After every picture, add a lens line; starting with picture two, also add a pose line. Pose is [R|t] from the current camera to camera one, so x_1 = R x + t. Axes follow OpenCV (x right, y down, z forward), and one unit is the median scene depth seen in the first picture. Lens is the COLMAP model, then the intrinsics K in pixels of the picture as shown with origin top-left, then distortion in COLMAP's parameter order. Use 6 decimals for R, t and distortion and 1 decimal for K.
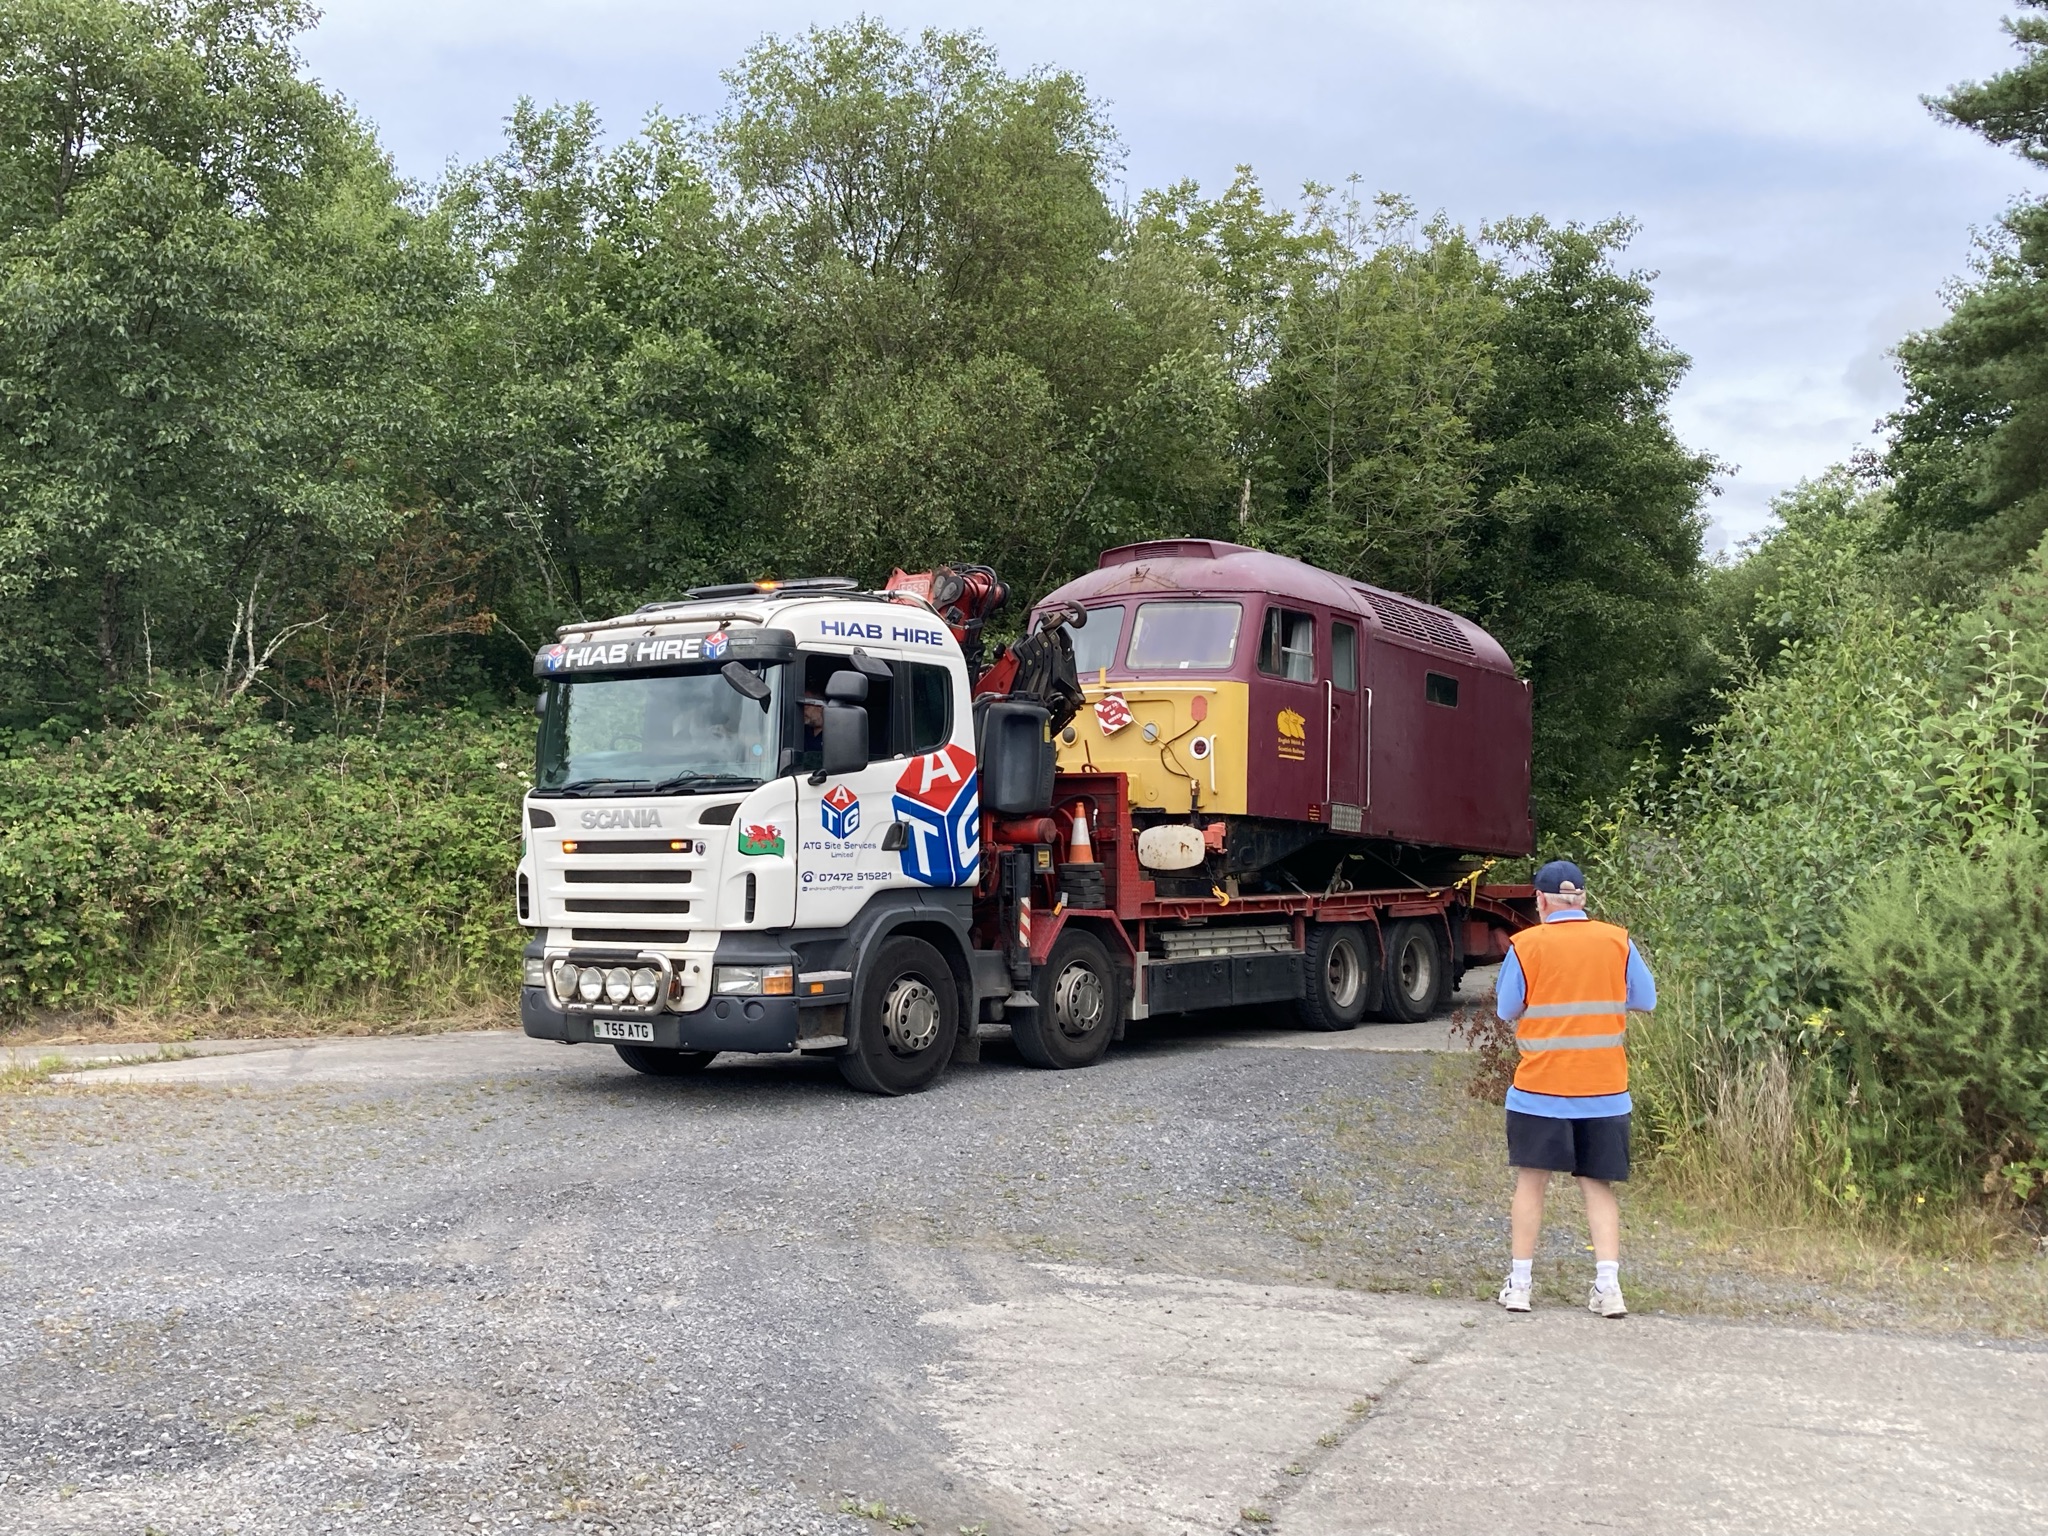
lens RADIAL K [[2547.1, 0, 1024.0], [0, 2547.1, 768.0], [0, 0, 1]] dist [-0.004643, -0.001129]
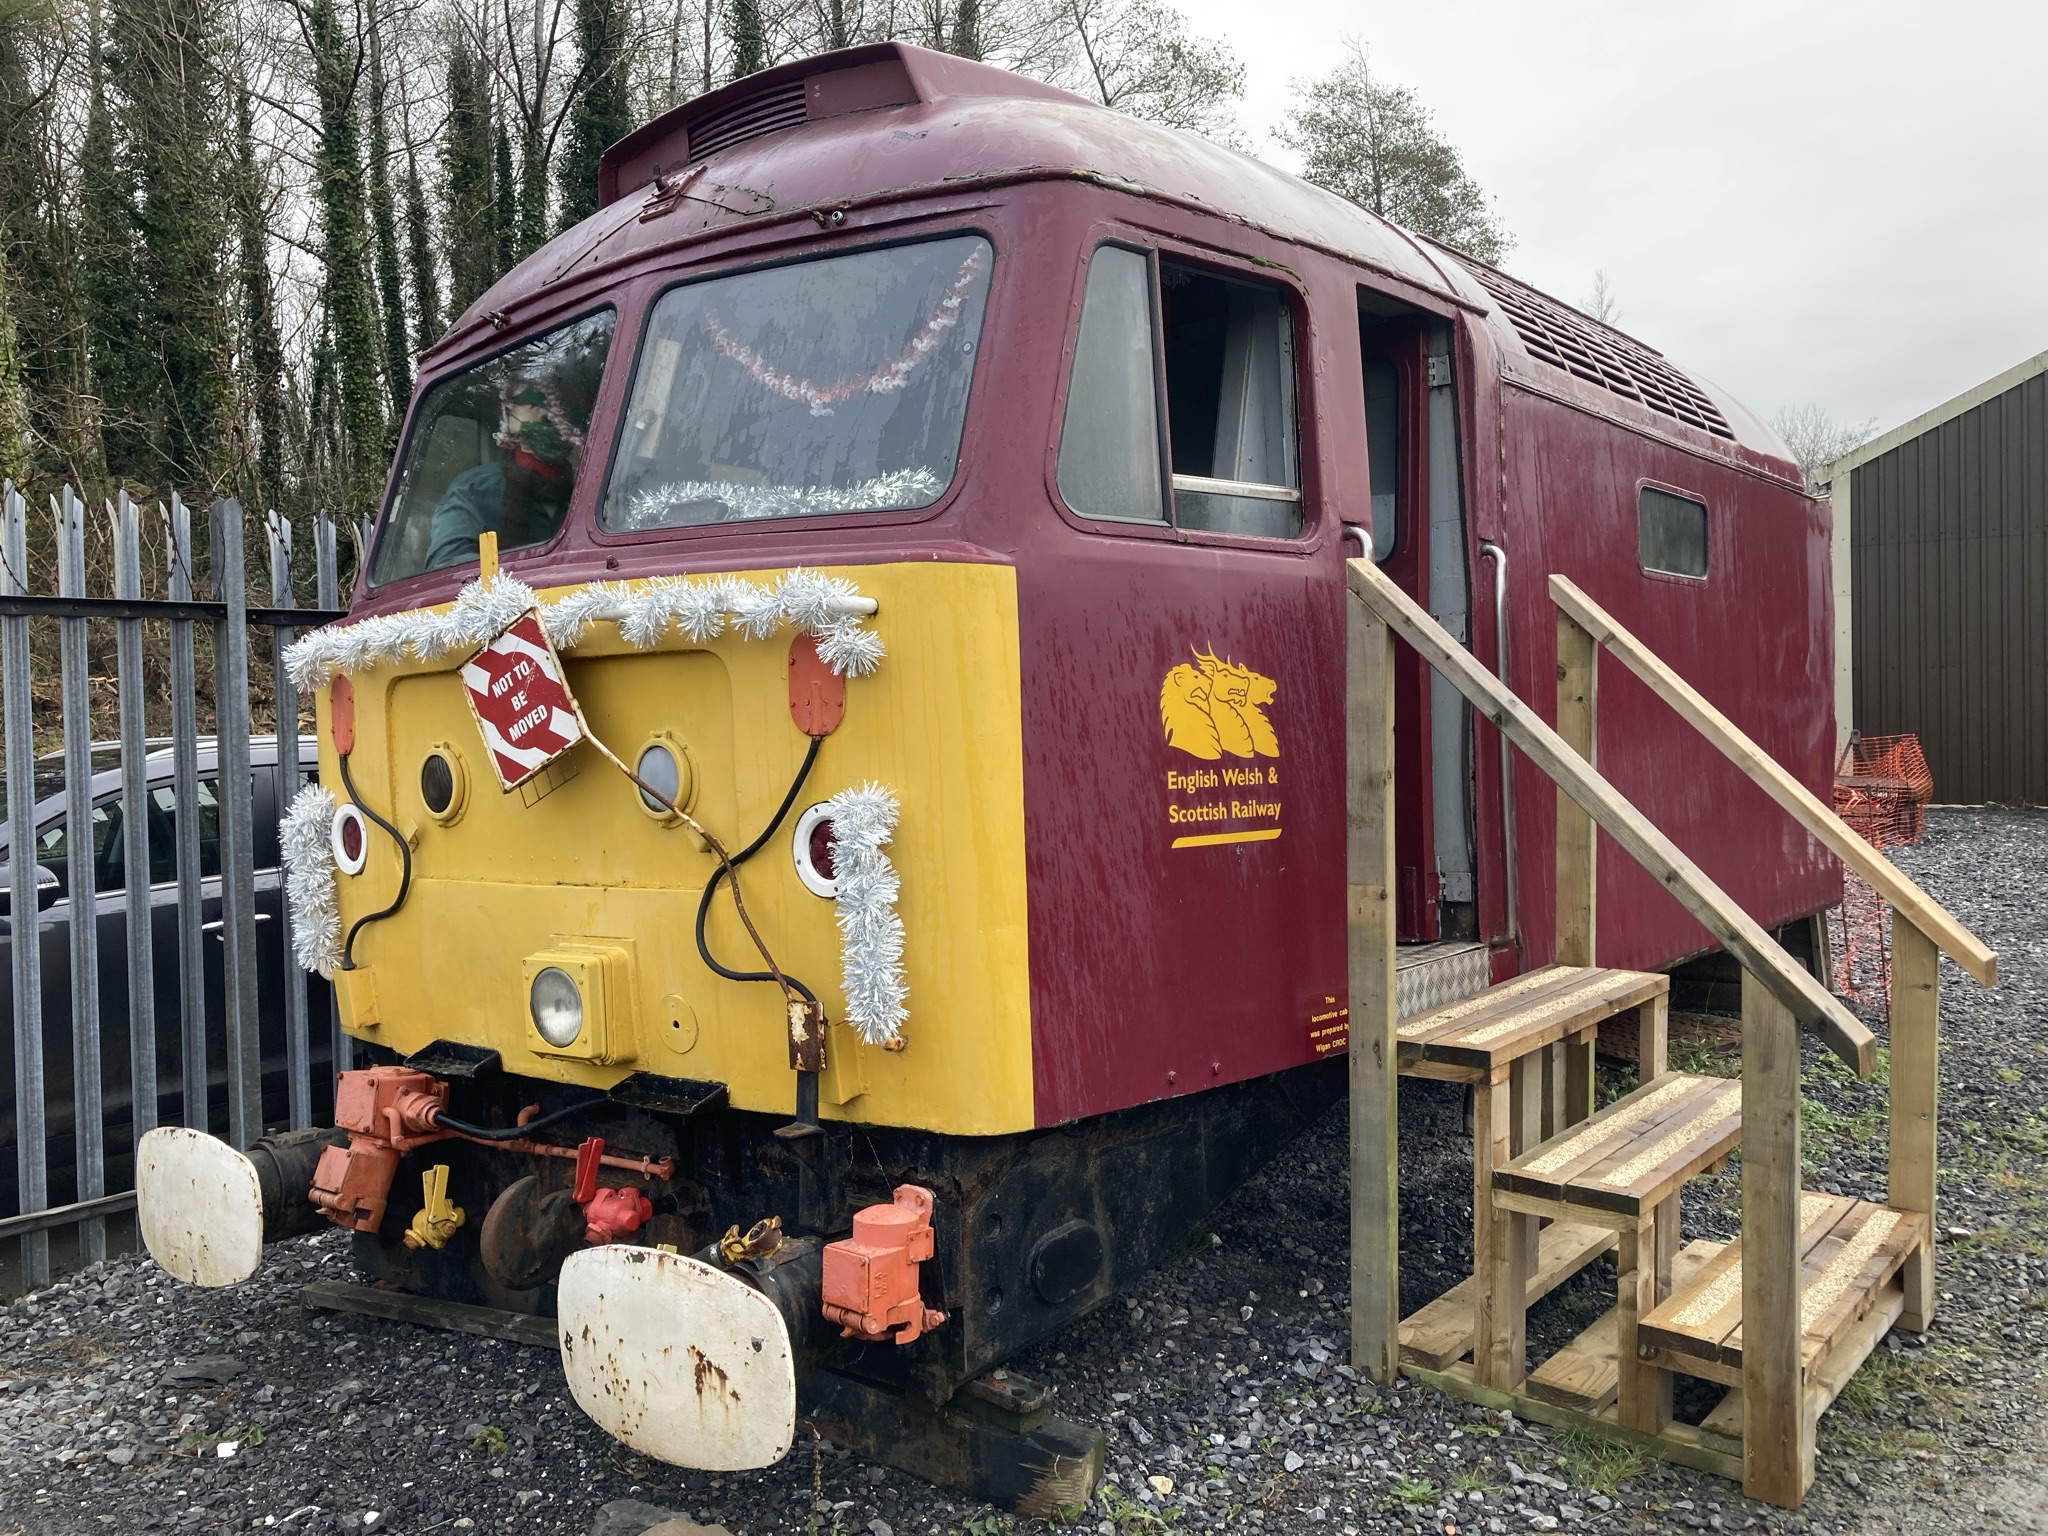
lens RADIAL K [[1664.9, 0, 1024.0], [0, 1664.9, 768.0], [0, 0, 1]] dist [0.003338, -0.009043]
pose [[0.995642, -0.056410, -0.074260, 0.097628], [0.063324, 0.993528, 0.094302, -0.027852], [0.068460, -0.098593, 0.992770, 0.837063]]
